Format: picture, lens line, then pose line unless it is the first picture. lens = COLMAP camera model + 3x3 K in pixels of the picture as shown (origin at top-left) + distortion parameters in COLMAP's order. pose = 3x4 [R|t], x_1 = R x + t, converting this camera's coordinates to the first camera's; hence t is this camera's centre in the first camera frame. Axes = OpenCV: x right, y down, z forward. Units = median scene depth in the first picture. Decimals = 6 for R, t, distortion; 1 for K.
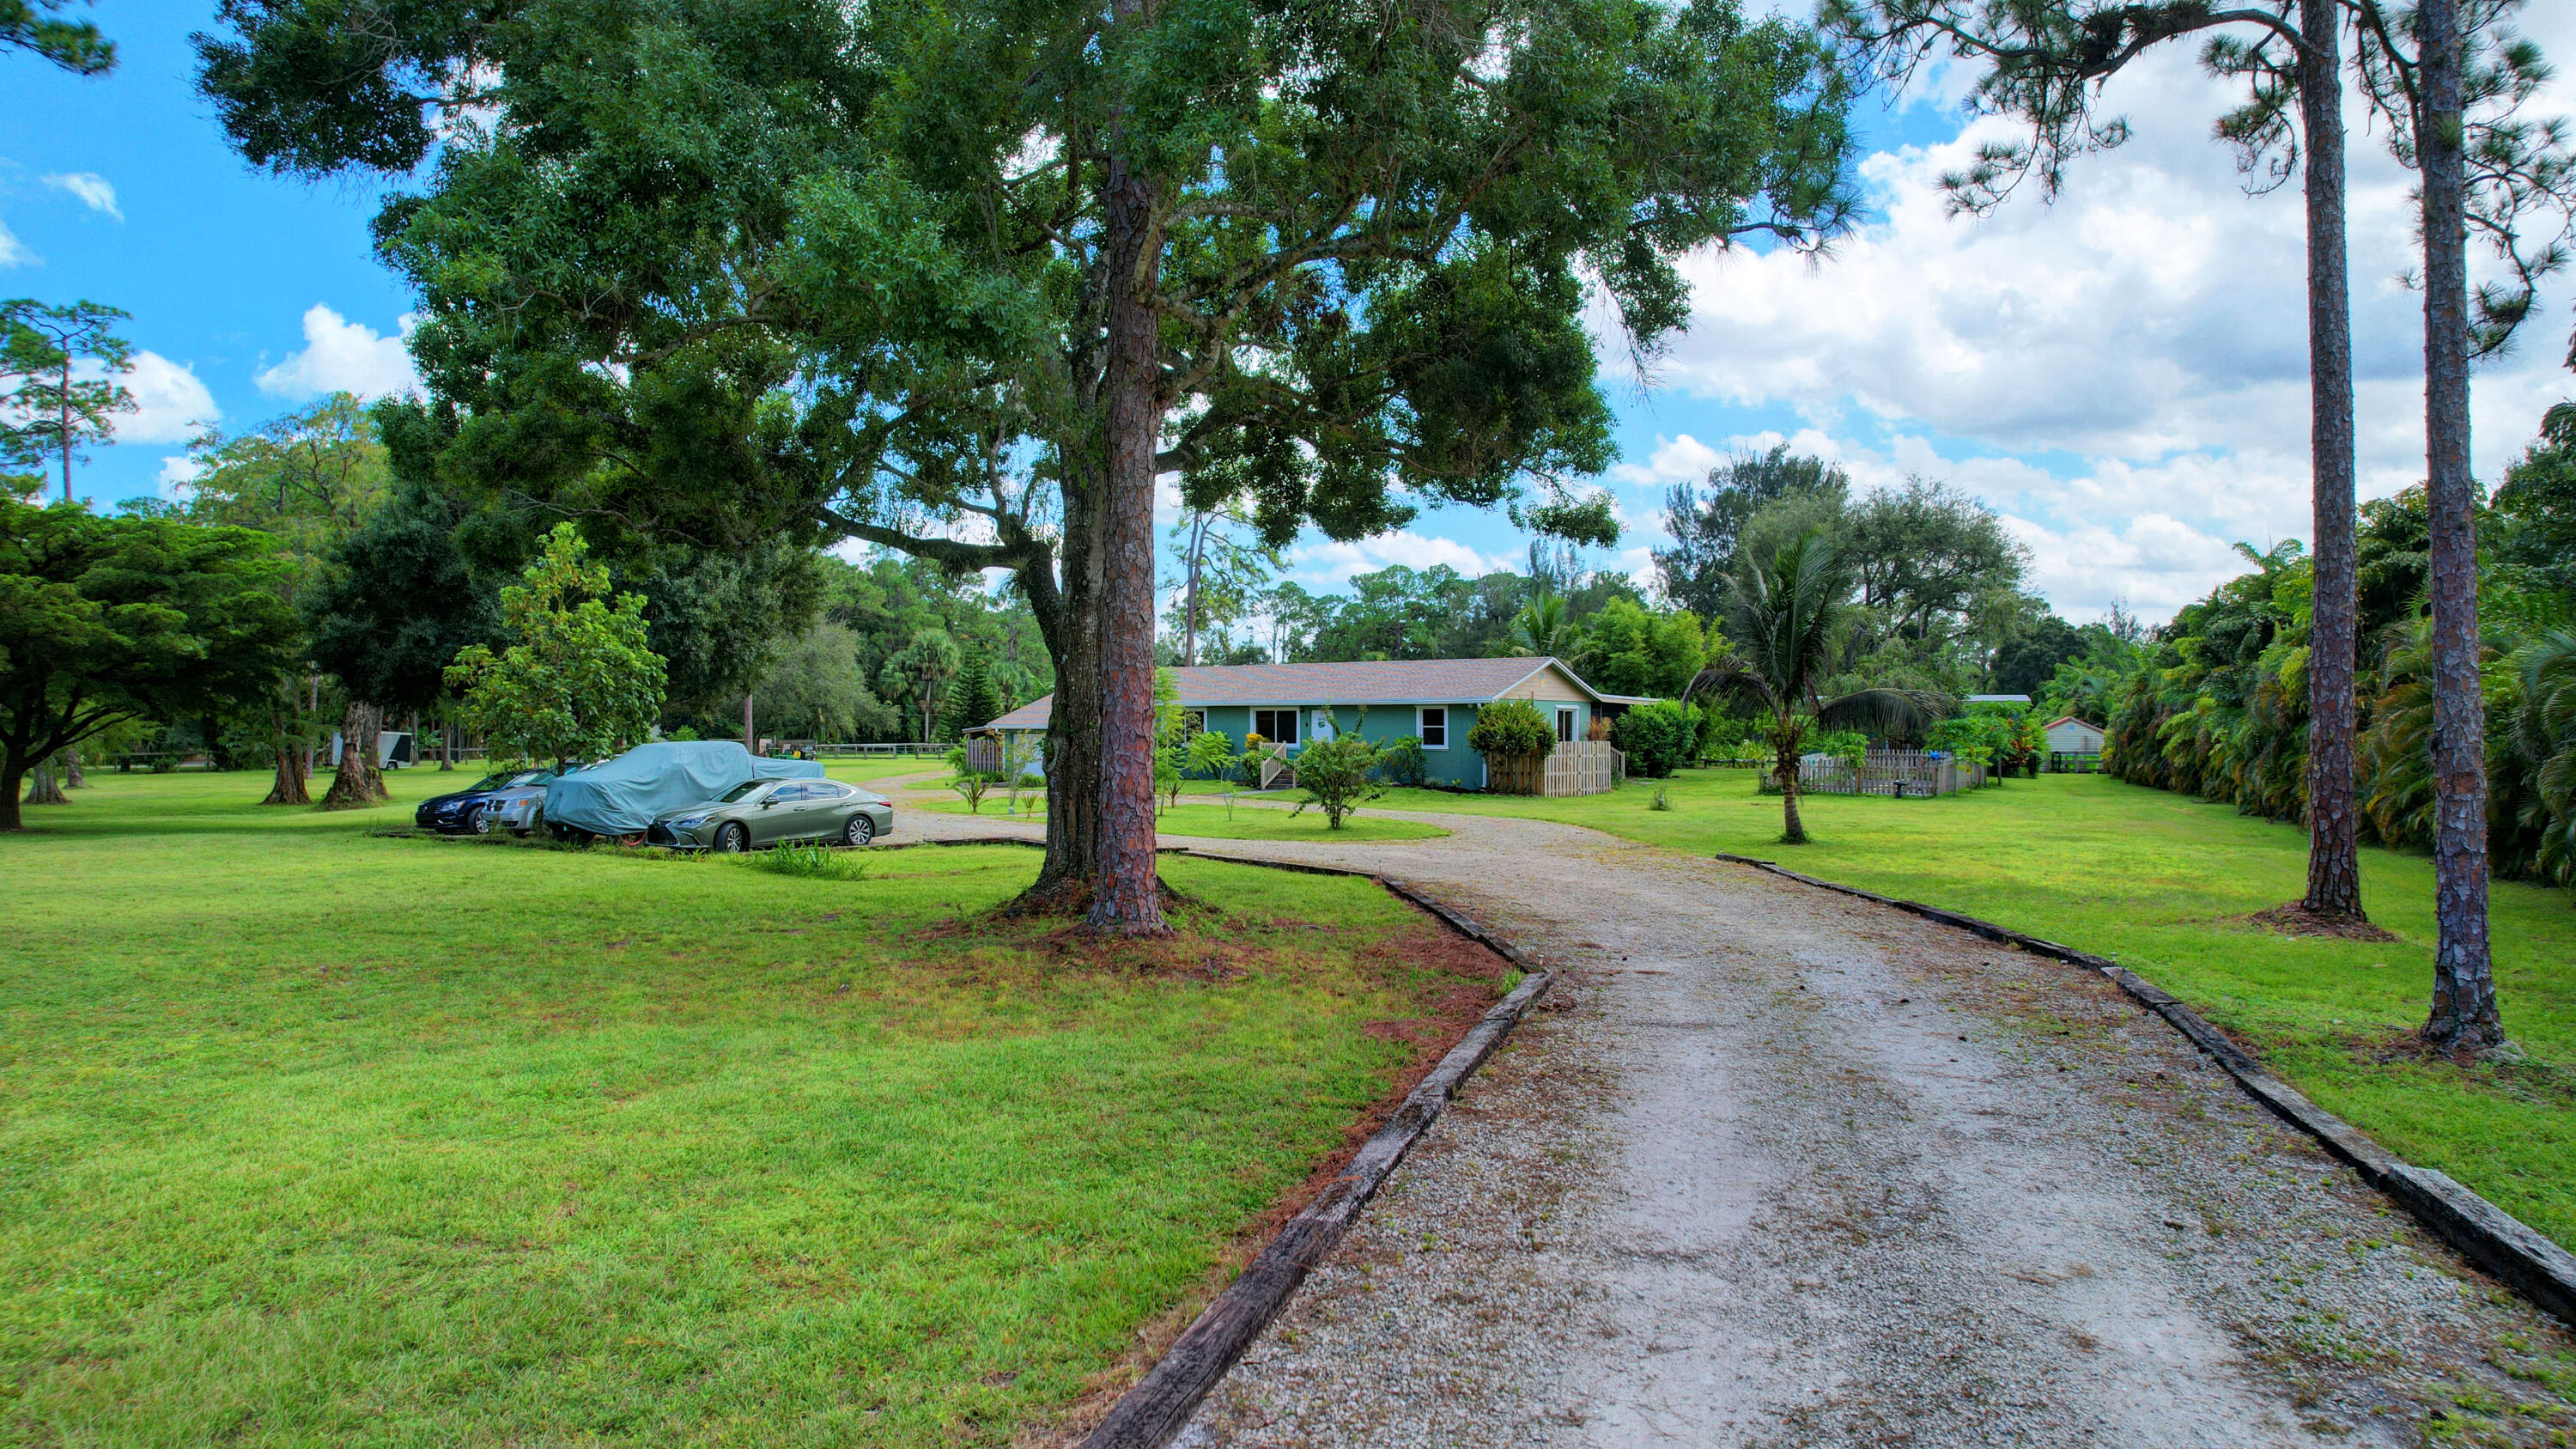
lens RADIAL K [[1661.3, 0, 1276.1], [0, 1661.3, 729.1], [0, 0, 1]] dist [-0.073196, 0.067771]
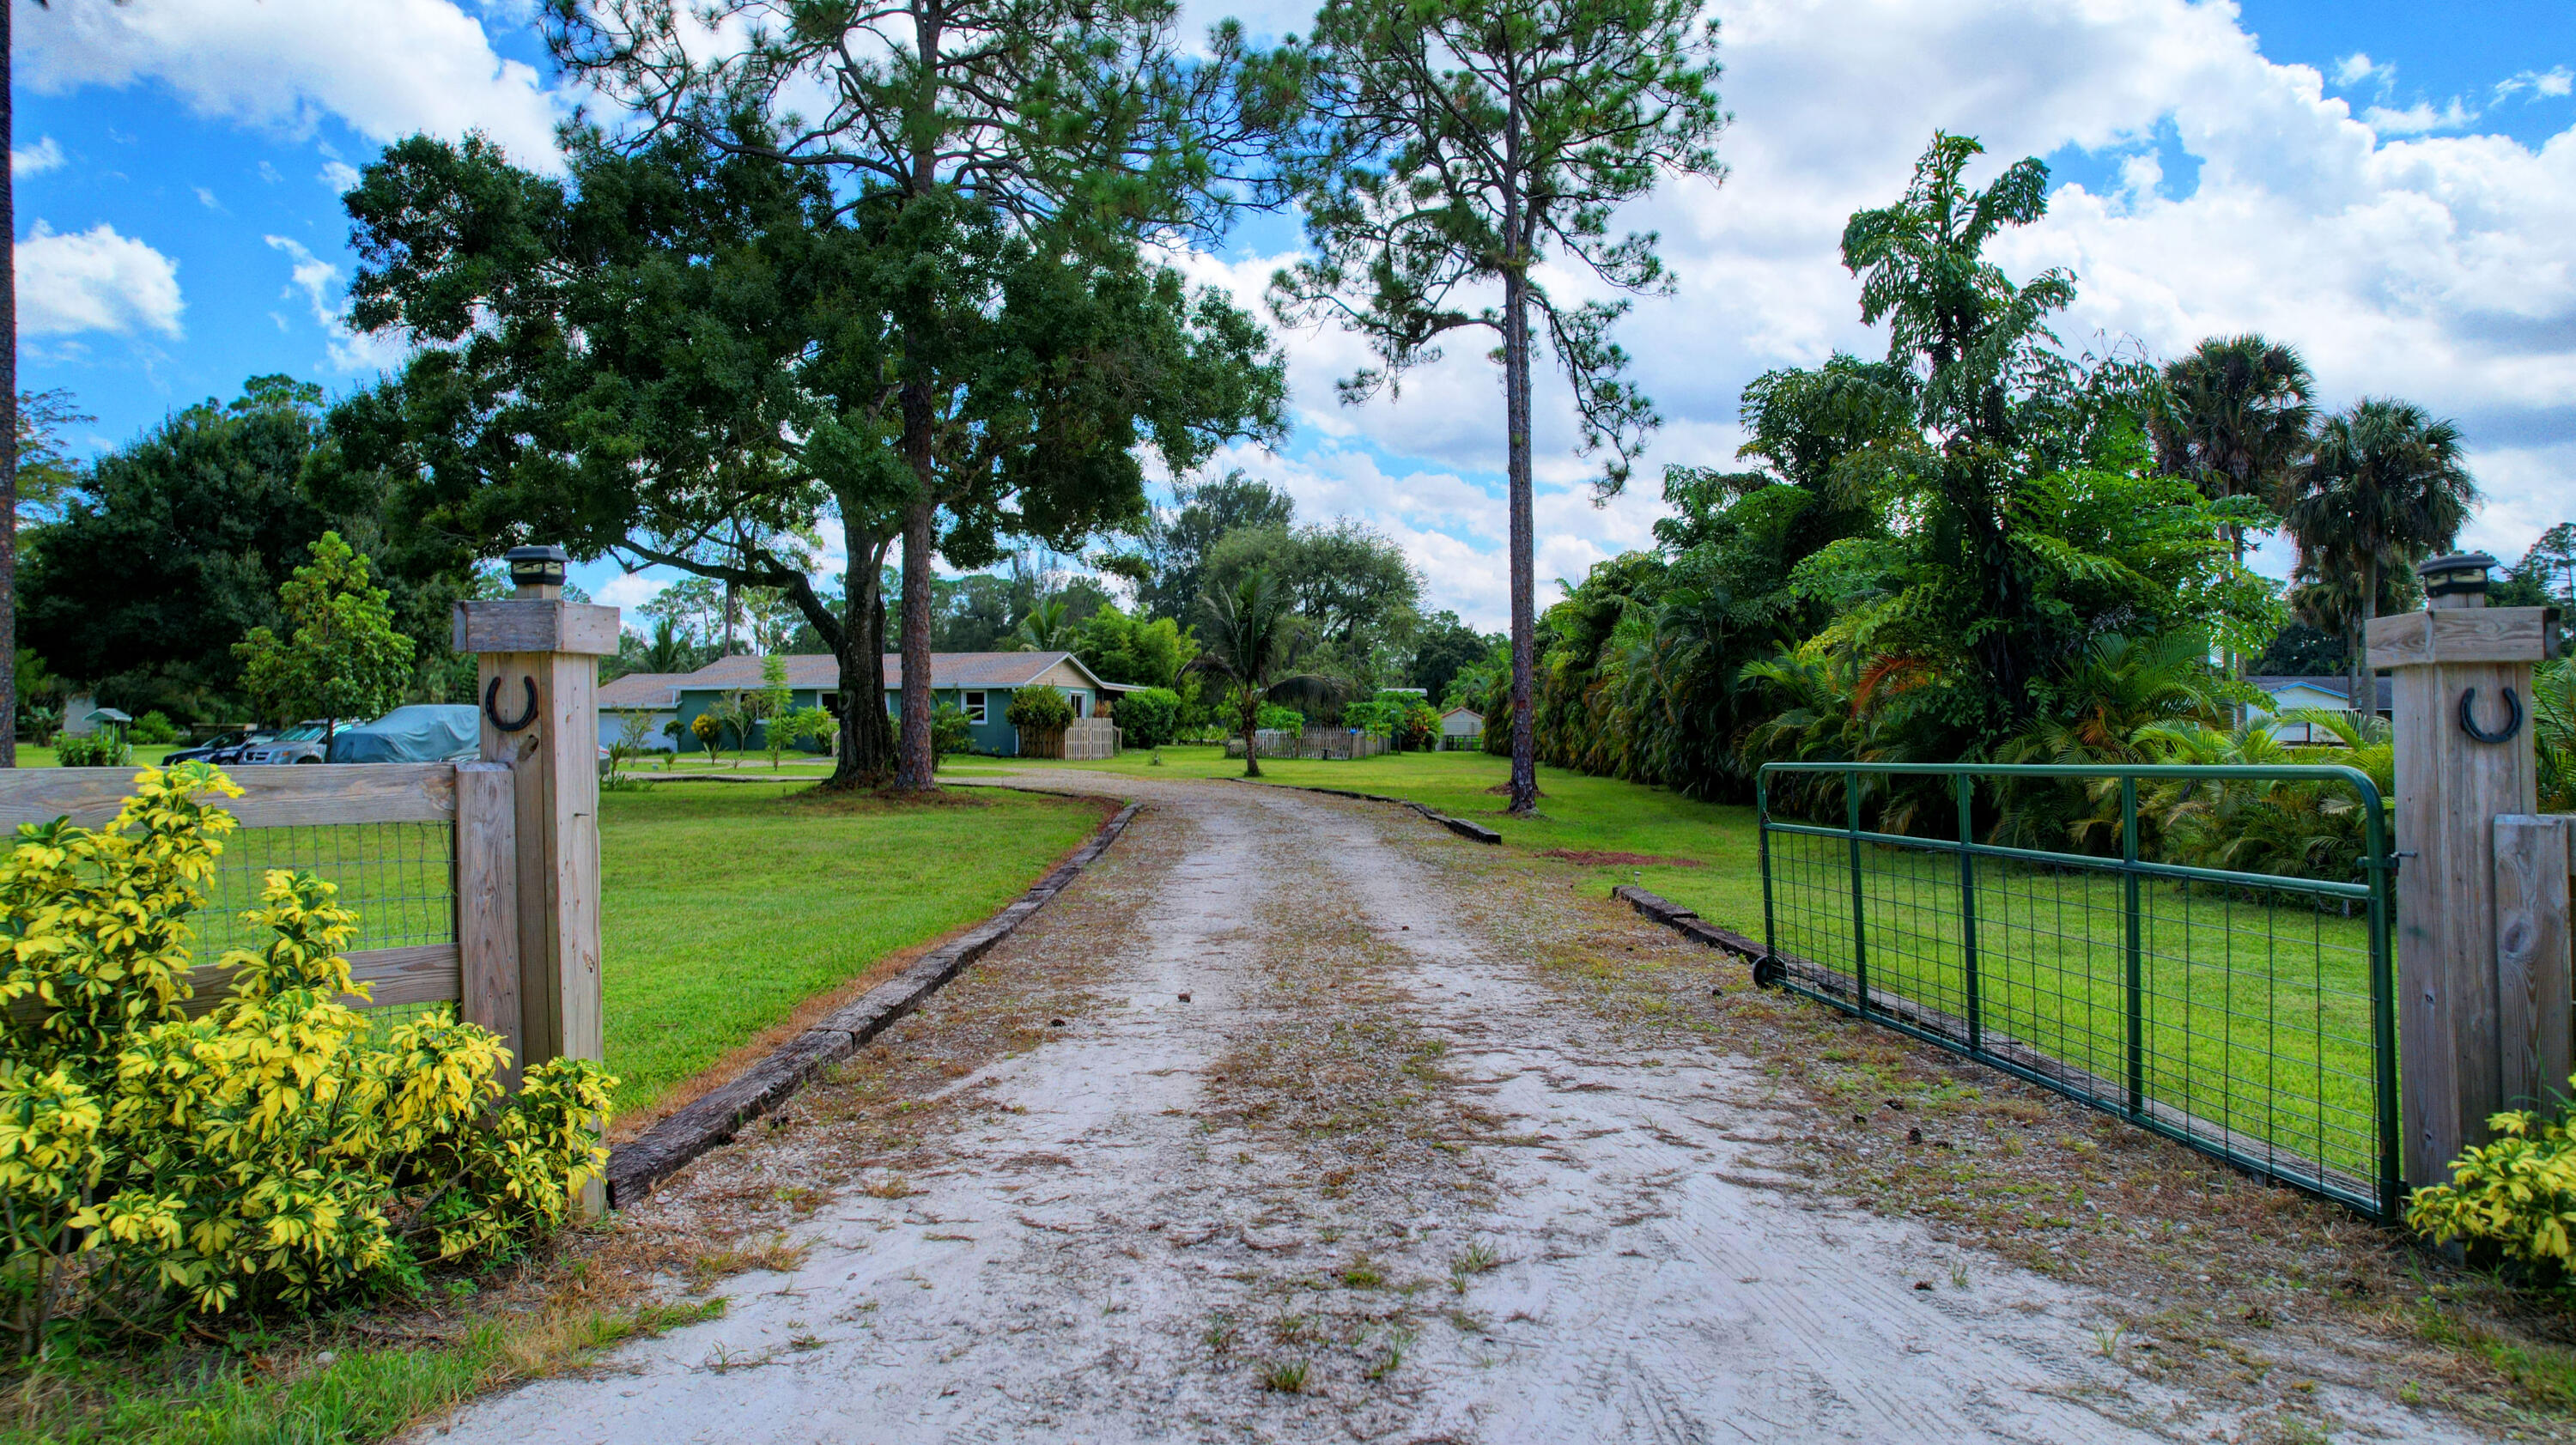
lens RADIAL K [[1660.9, 0, 1287.3], [0, 1660.9, 728.5], [0, 0, 1]] dist [-0.073196, 0.067771]
pose [[0.946159, 0.002754, 0.323691, -0.084719], [-0.002957, 0.999996, 0.000137, 0.014232], [-0.323689, -0.001087, 0.946163, -0.256242]]
